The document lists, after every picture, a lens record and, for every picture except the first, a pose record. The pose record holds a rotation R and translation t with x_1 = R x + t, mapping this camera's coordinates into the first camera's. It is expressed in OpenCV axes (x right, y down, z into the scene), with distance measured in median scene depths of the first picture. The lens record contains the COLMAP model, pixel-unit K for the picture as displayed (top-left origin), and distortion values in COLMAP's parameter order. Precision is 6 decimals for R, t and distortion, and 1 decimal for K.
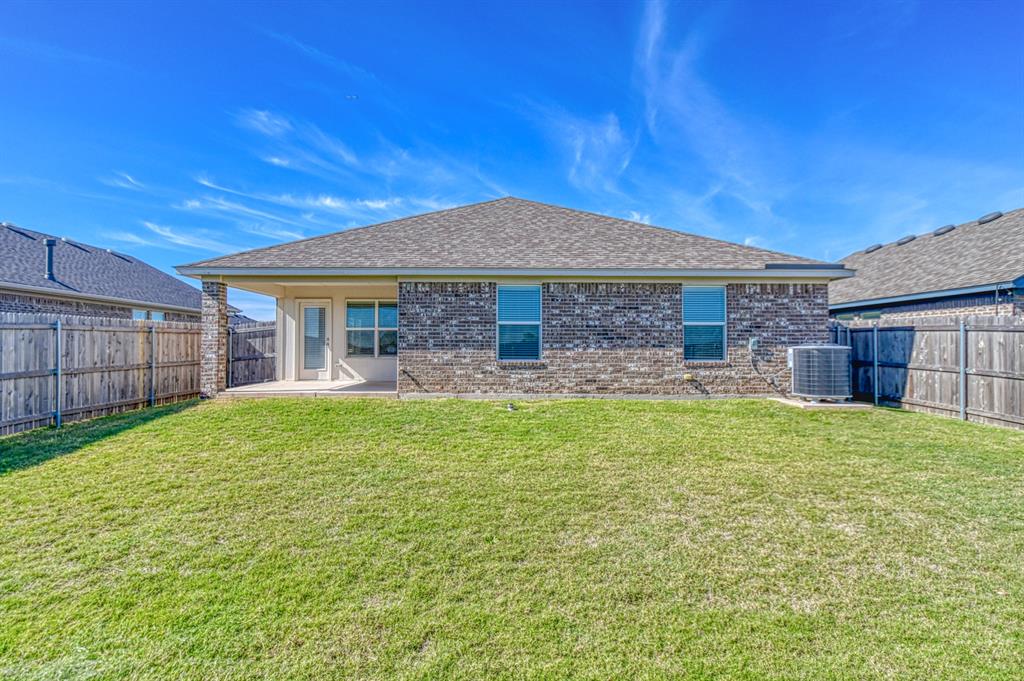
lens RADIAL K [[531.9, 0, 500.8], [0, 531.9, 330.8], [0, 0, 1]] dist [0.006142, -0.012615]
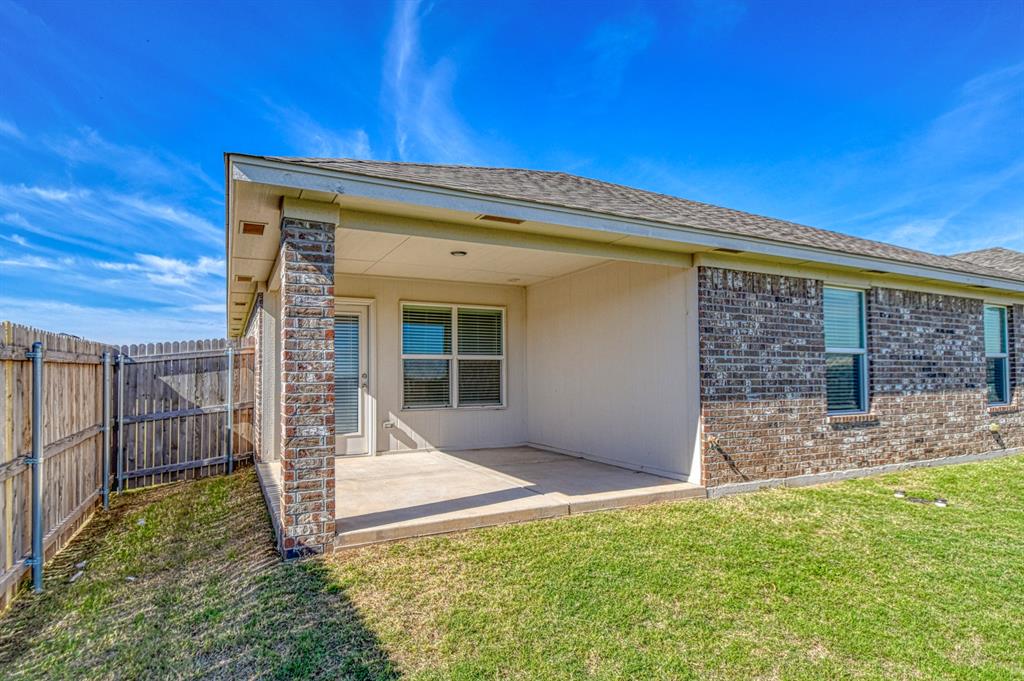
lens RADIAL K [[557.3, 0, 517.4], [0, 557.3, 358.7], [0, 0, 1]] dist [0.021287, -0.034025]
pose [[0.897087, 0.008771, 0.441767, -0.580082], [-0.008750, 0.999960, -0.002084, -0.001142], [-0.441767, -0.001996, 0.897127, 0.599733]]
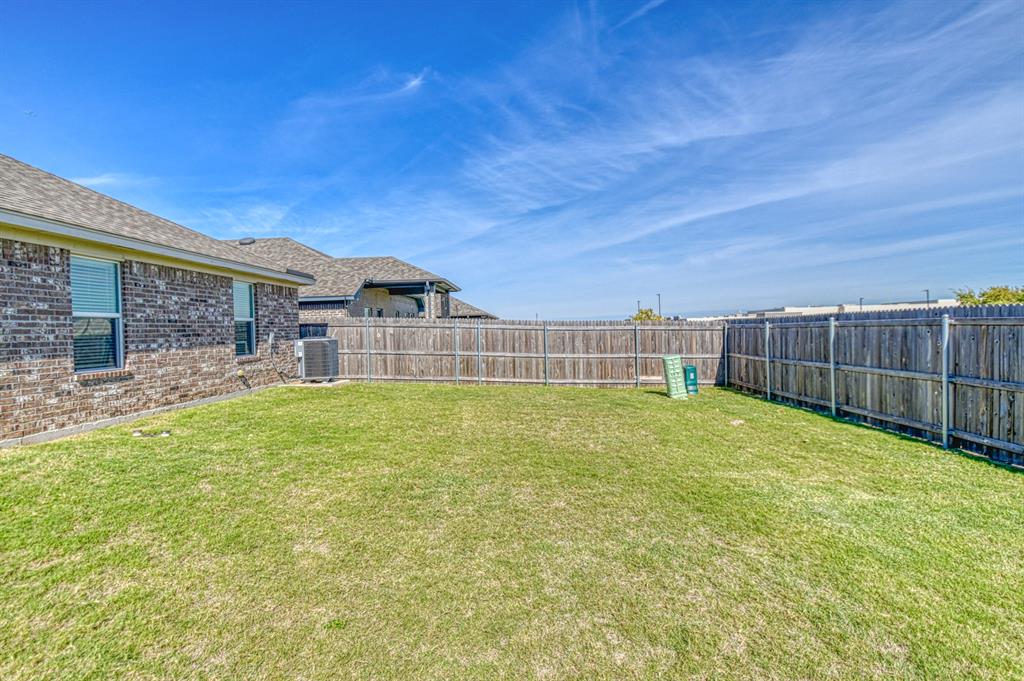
lens RADIAL K [[531.9, 0, 500.8], [0, 531.9, 330.8], [0, 0, 1]] dist [0.006142, -0.012615]
pose [[0.066250, -0.007198, 0.997777, -0.605770], [-0.002179, 0.999971, 0.007359, -0.000668], [-0.997801, -0.002662, 0.066233, 0.448561]]
